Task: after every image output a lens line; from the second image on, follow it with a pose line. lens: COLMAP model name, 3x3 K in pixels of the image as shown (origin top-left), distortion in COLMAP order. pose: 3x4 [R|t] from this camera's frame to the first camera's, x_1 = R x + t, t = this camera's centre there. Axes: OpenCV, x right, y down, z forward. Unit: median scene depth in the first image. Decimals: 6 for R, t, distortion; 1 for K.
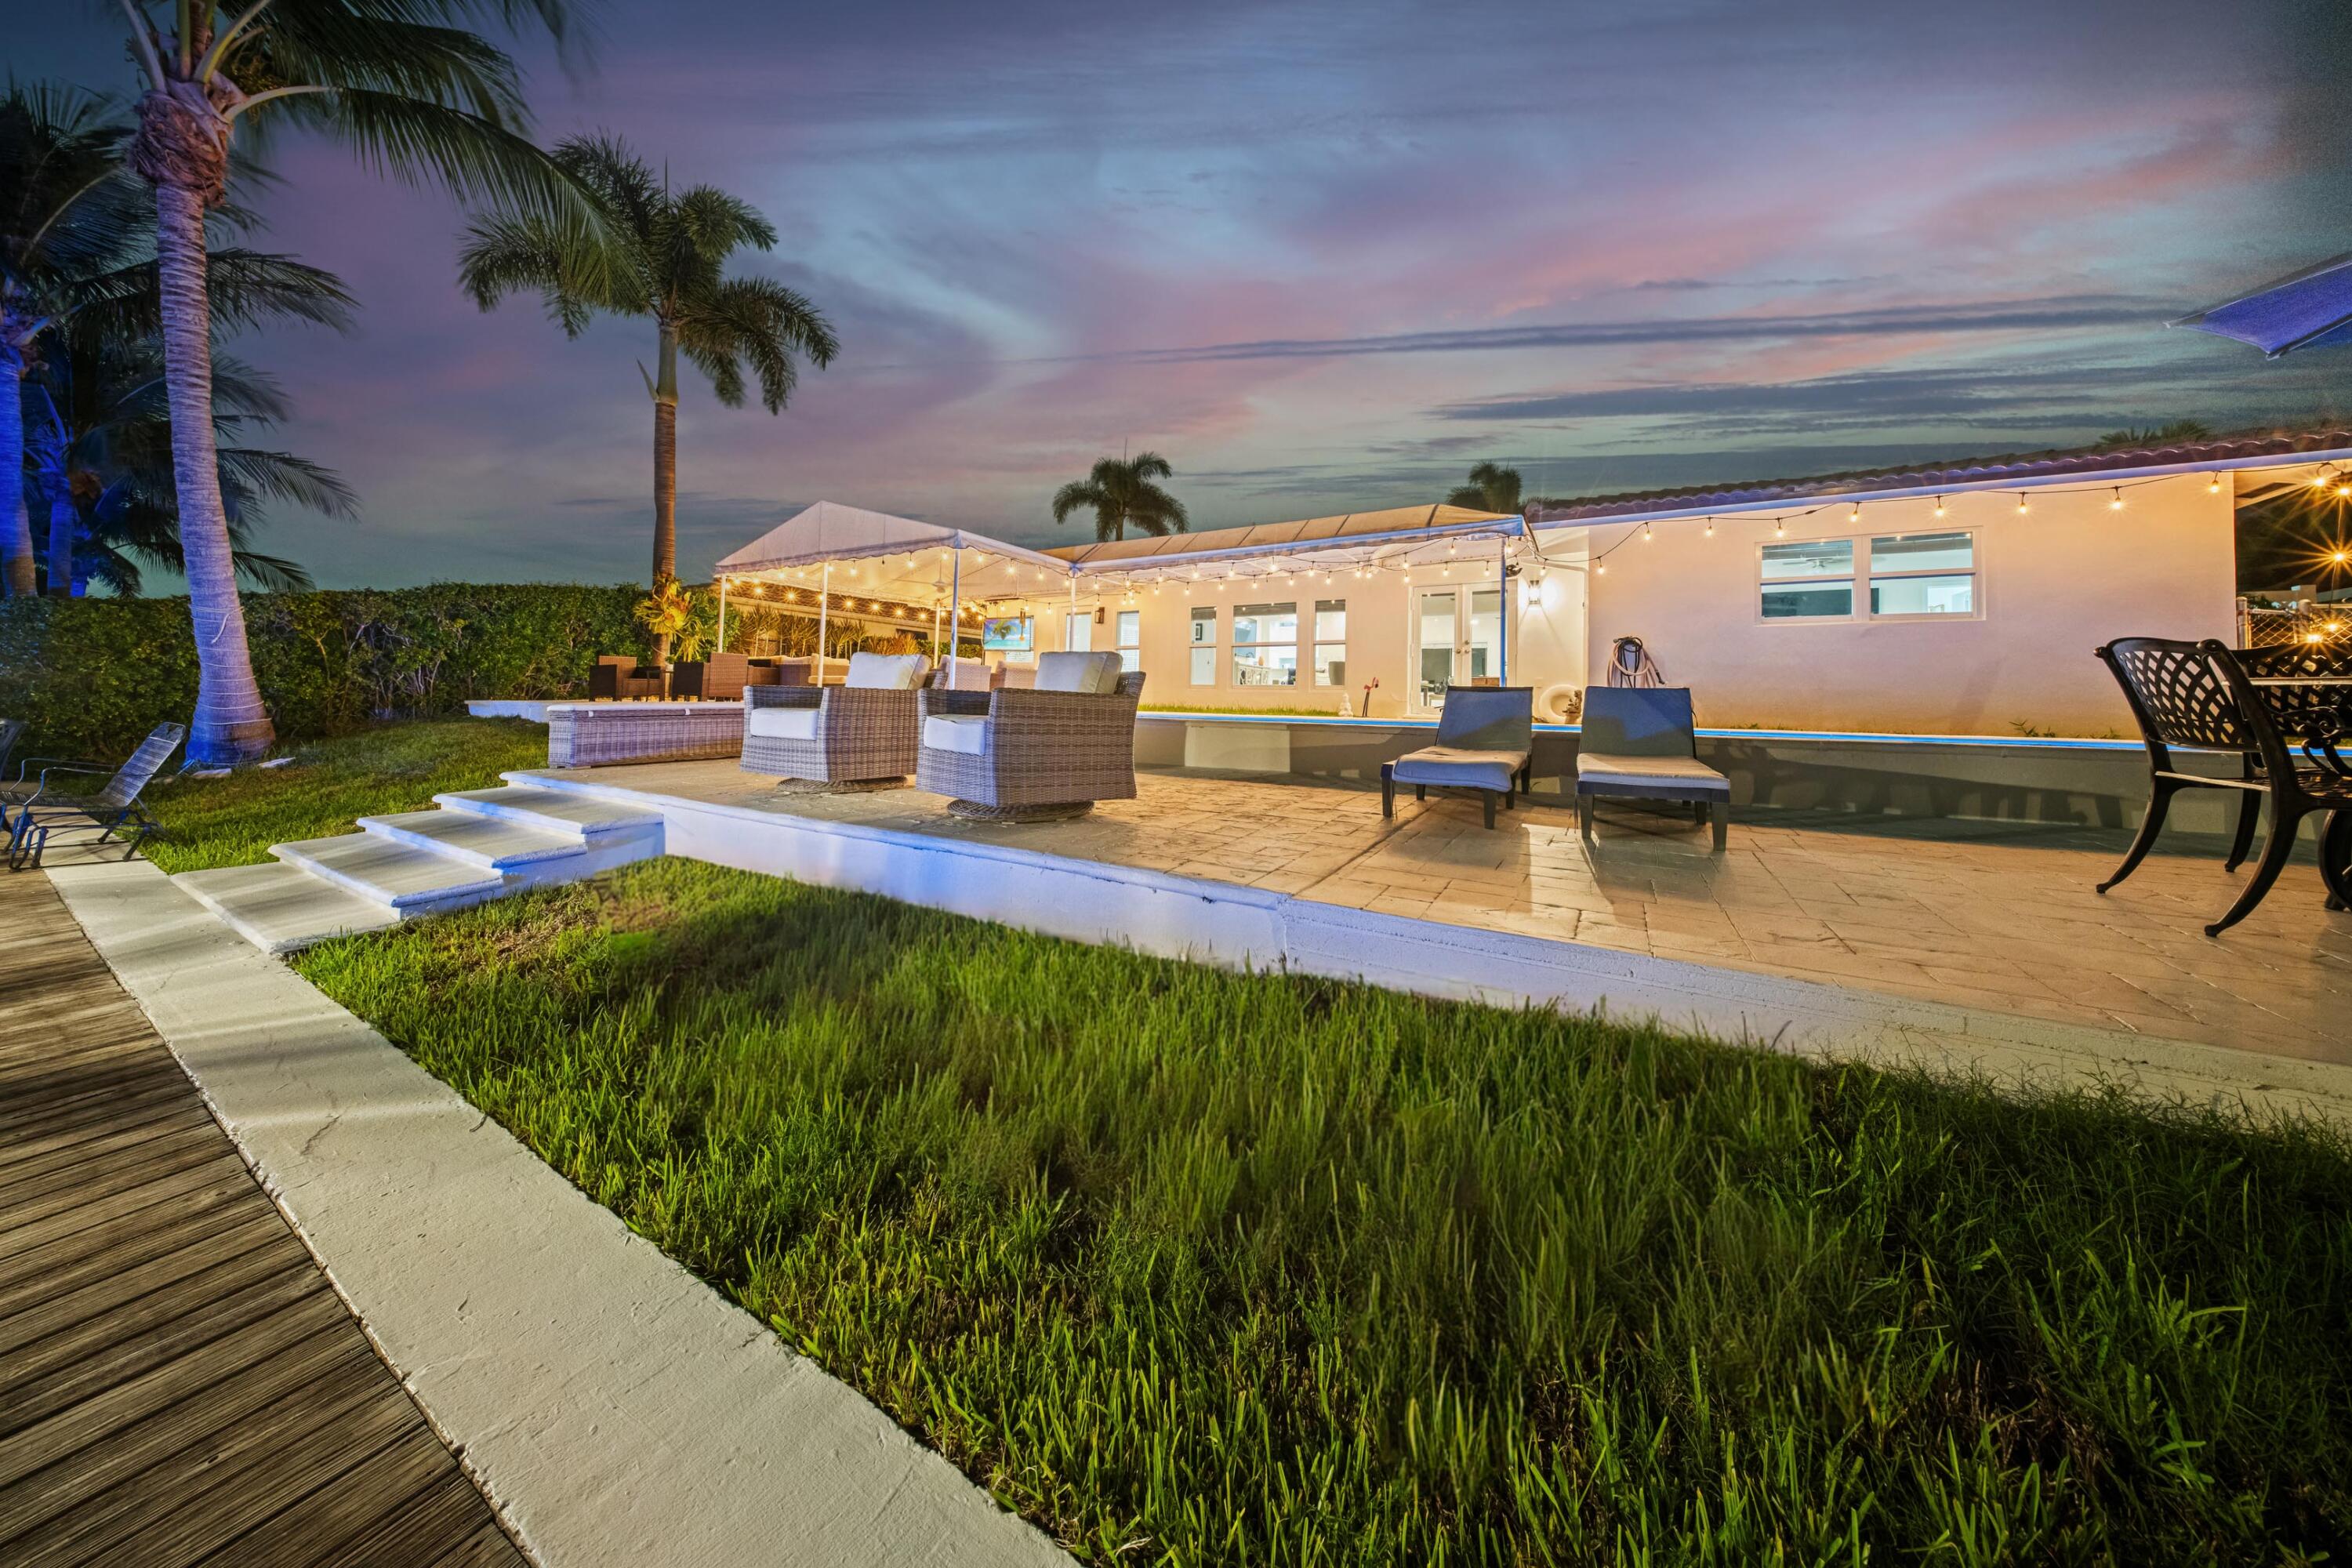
lens RADIAL K [[735.3, 0, 1158.7], [0, 735.3, 695.8], [0, 0, 1]] dist [0.001296, -0.000135]
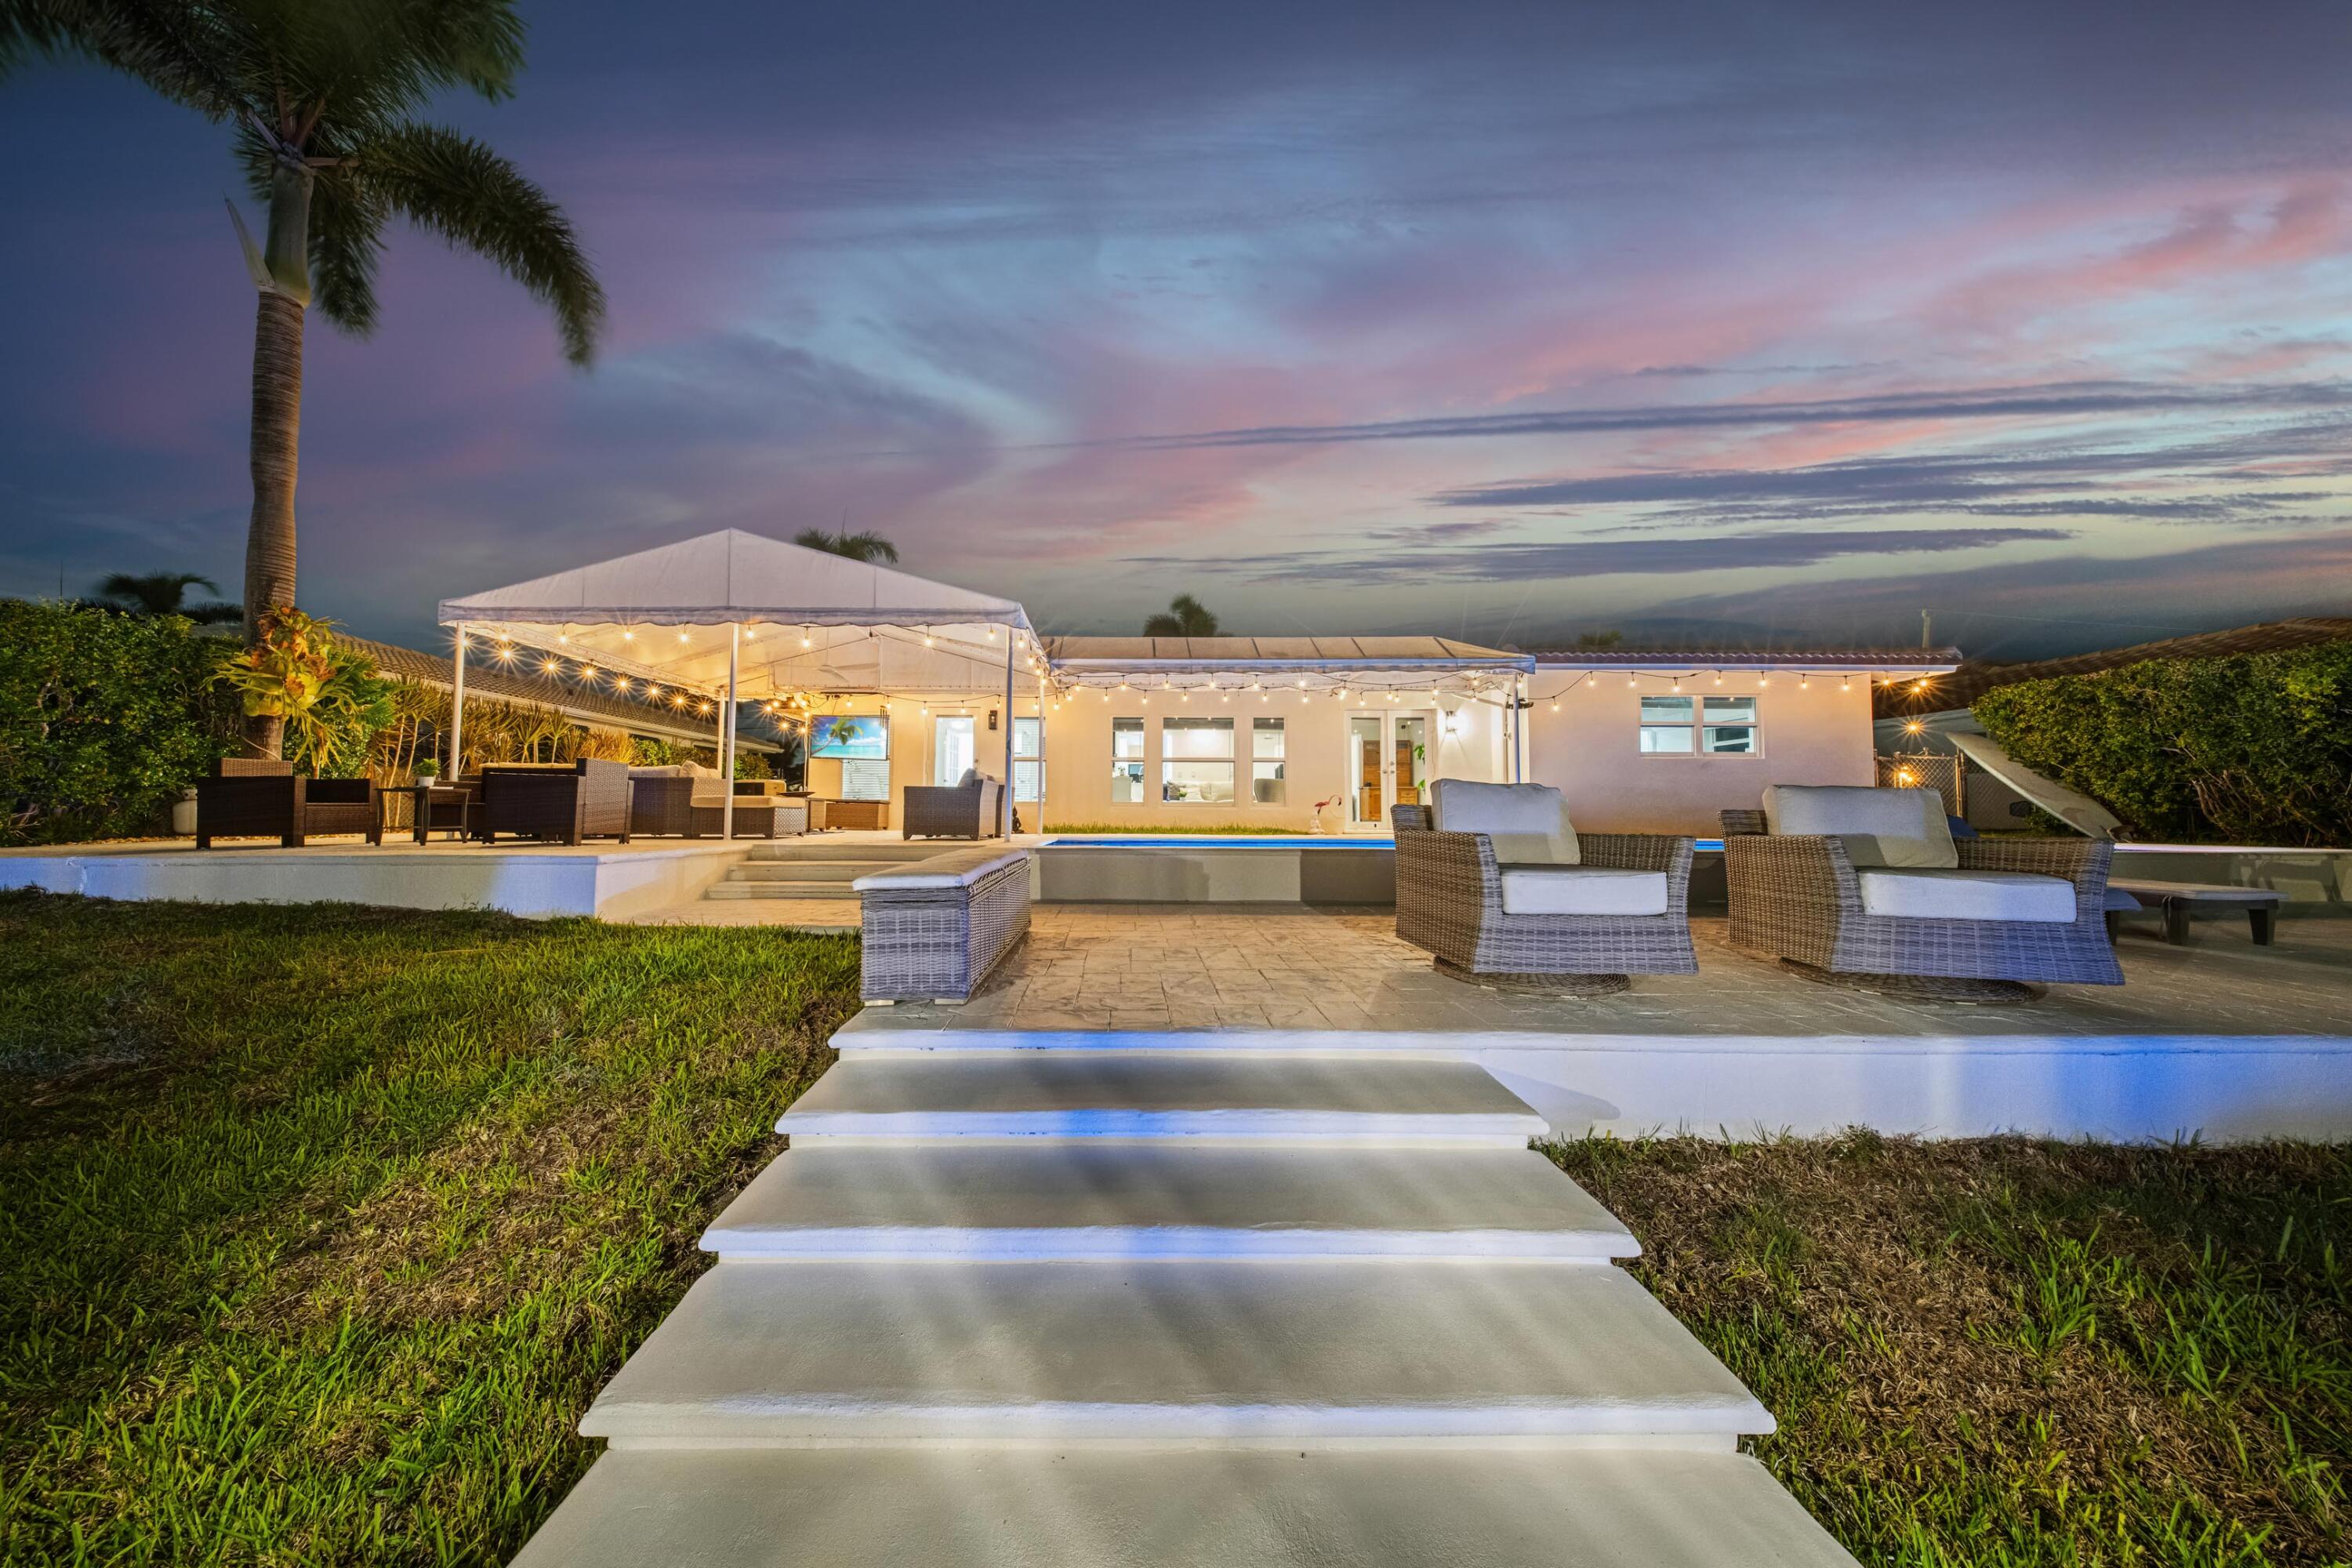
lens RADIAL K [[735.3, 0, 1173.4], [0, 735.3, 775.2], [0, 0, 1]] dist [0.001296, -0.000135]
pose [[0.865395, 0.012436, 0.500937, -0.381459], [0.008657, 0.999172, -0.039761, -0.013762], [-0.501016, 0.038745, 0.864570, 0.205042]]
